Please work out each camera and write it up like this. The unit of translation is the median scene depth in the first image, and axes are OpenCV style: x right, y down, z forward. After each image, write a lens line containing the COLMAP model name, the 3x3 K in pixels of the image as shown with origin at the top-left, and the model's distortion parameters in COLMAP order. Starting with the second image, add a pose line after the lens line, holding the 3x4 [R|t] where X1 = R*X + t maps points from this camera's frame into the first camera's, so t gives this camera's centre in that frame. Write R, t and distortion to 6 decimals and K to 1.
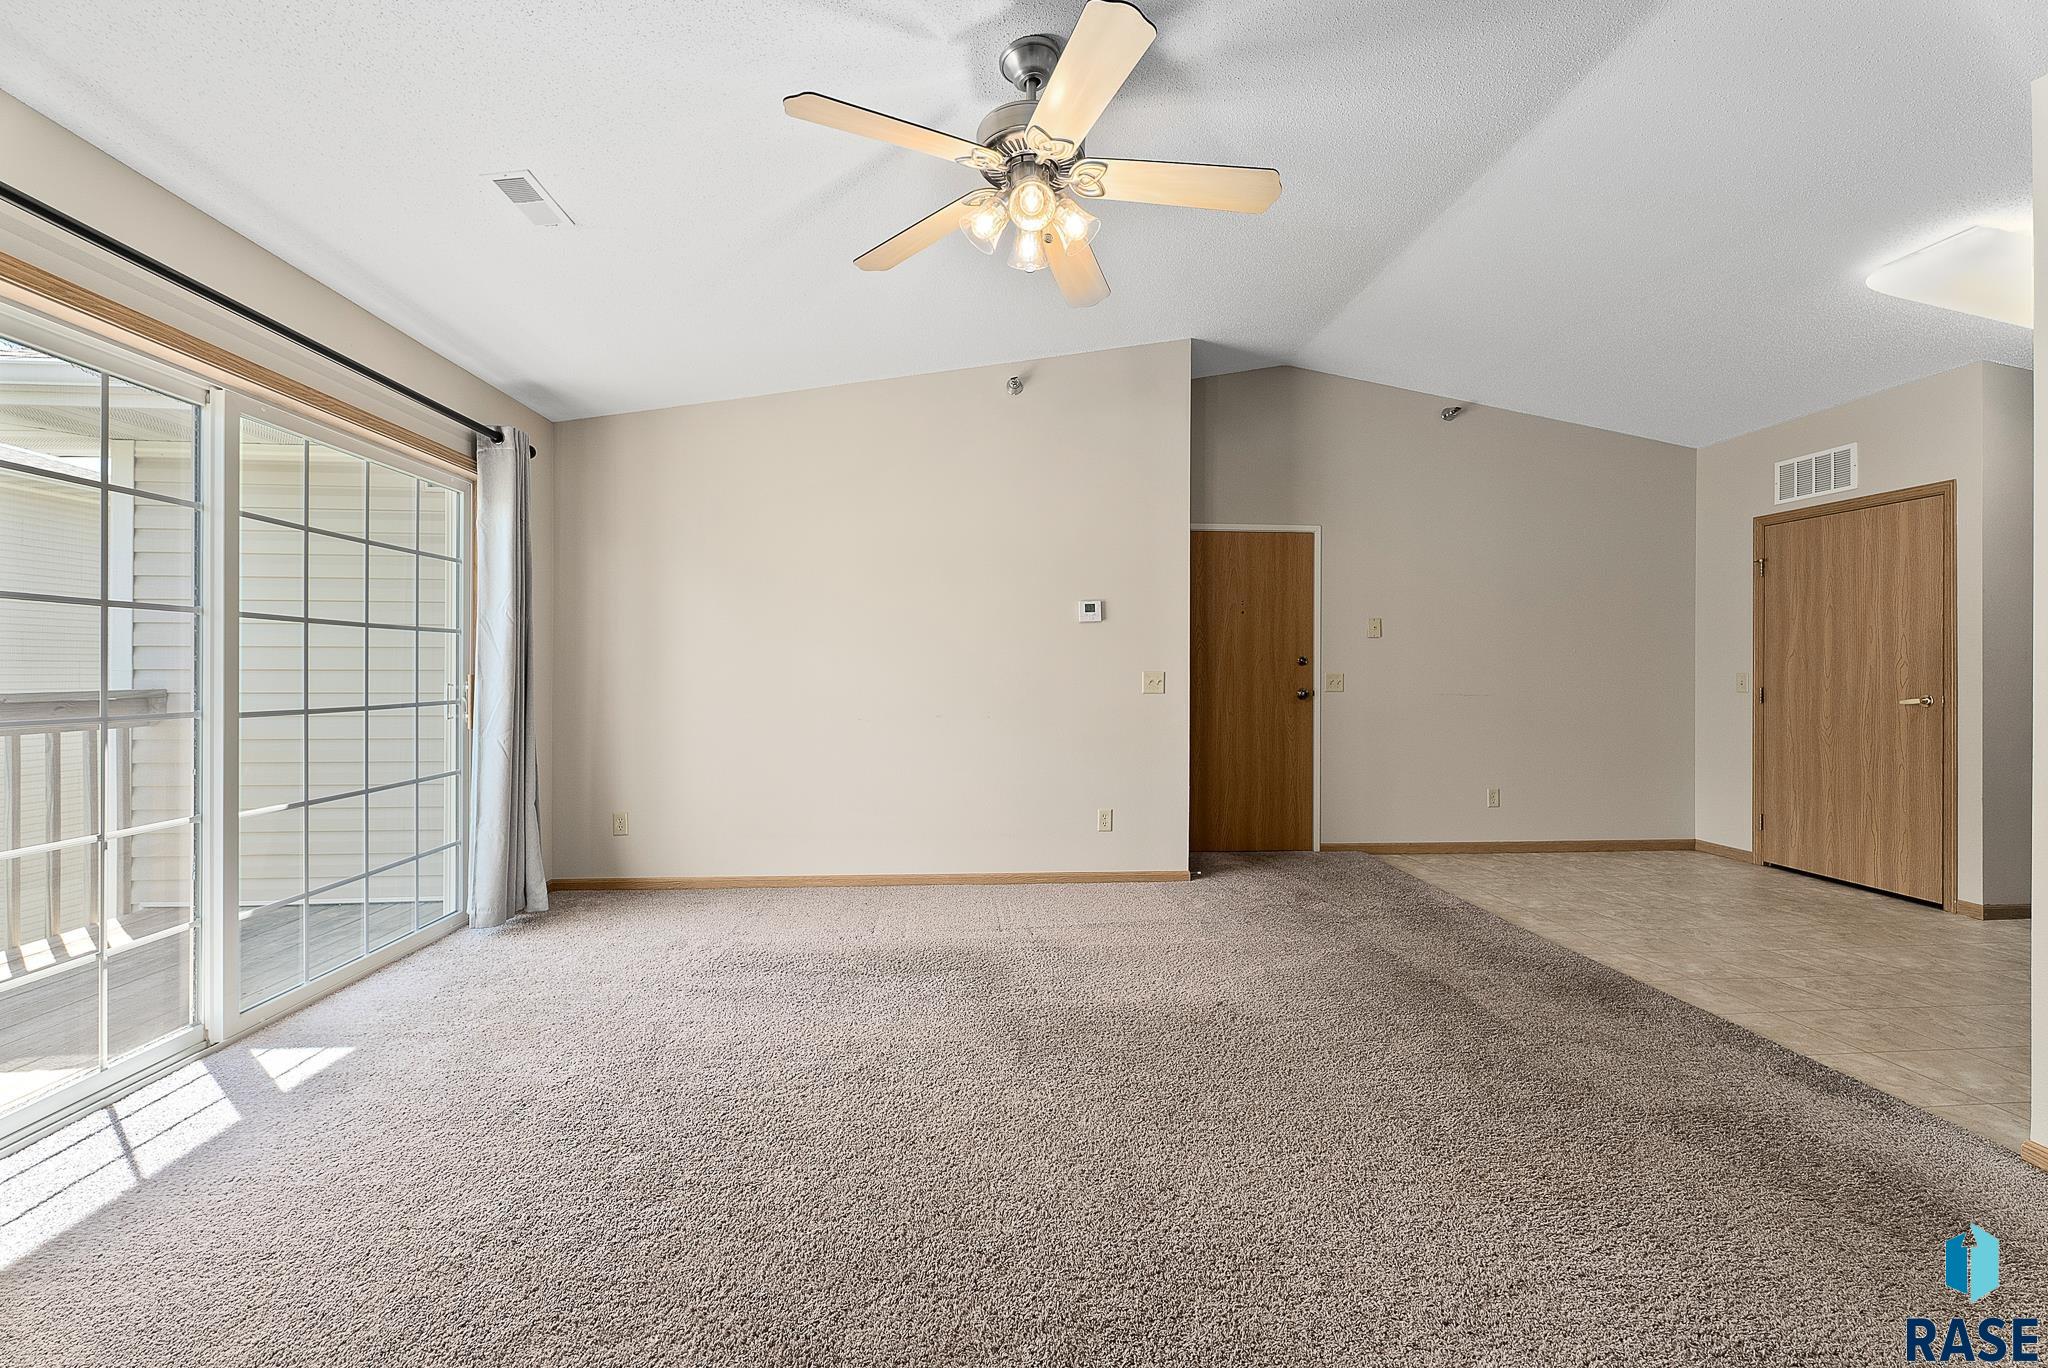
lens RADIAL K [[838.2, 0, 1041.2], [0, 838.2, 669.1], [0, 0, 1]] dist [0.010203, -0.001600]
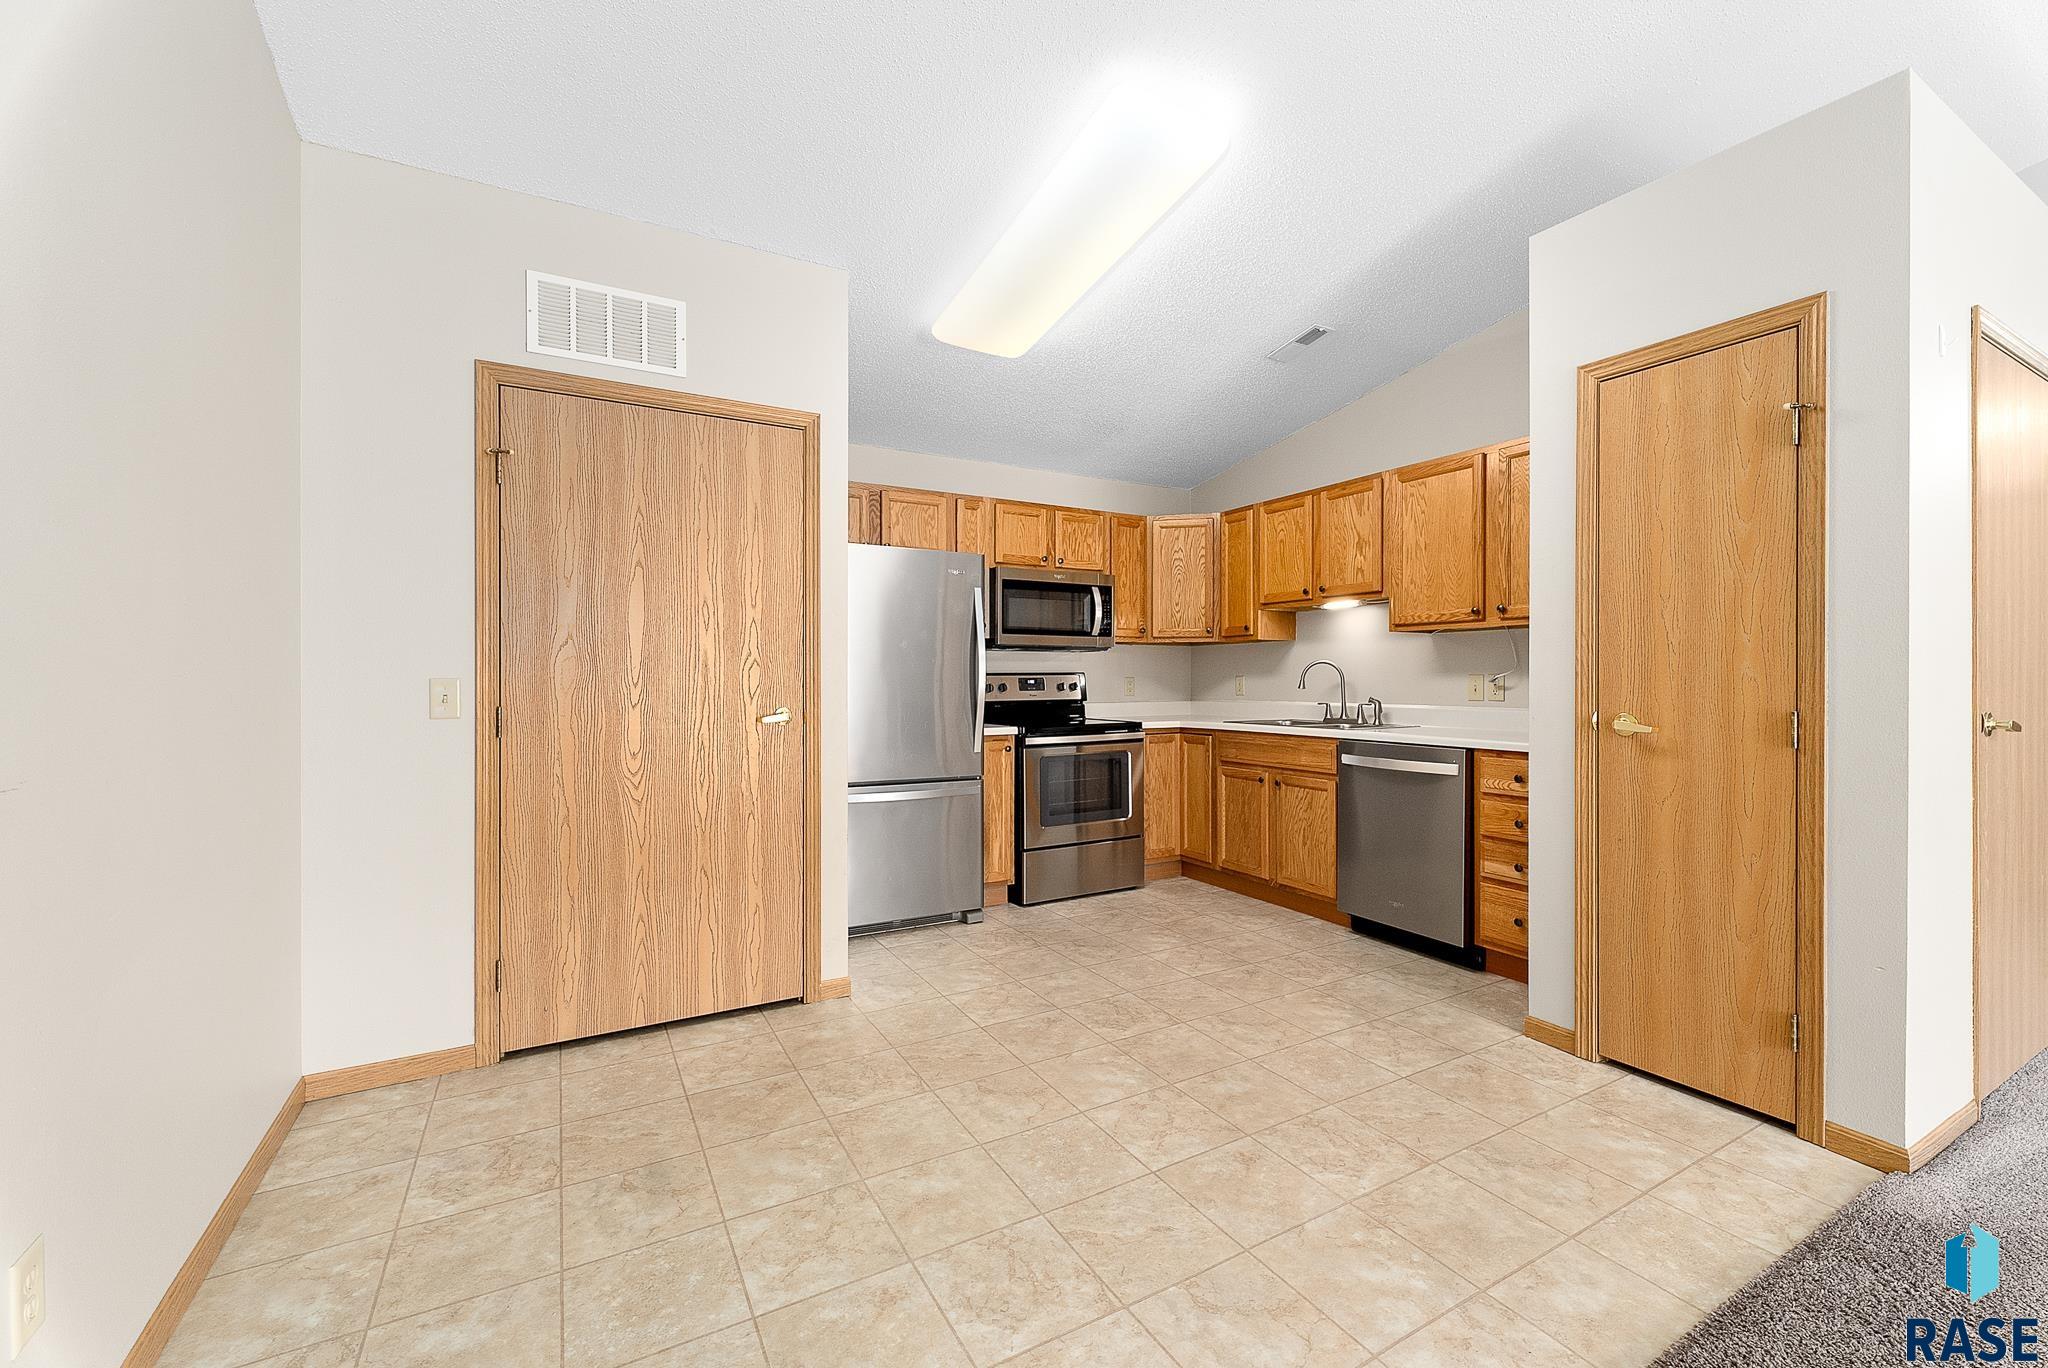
lens RADIAL K [[838.2, 0, 1009.3], [0, 838.2, 687.4], [0, 0, 1]] dist [0.010203, -0.001600]
pose [[-0.401888, -0.009549, 0.915639, 0.293664], [-0.001212, 0.999950, 0.009896, 0.005255], [-0.915688, 0.002868, -0.401880, 0.985273]]
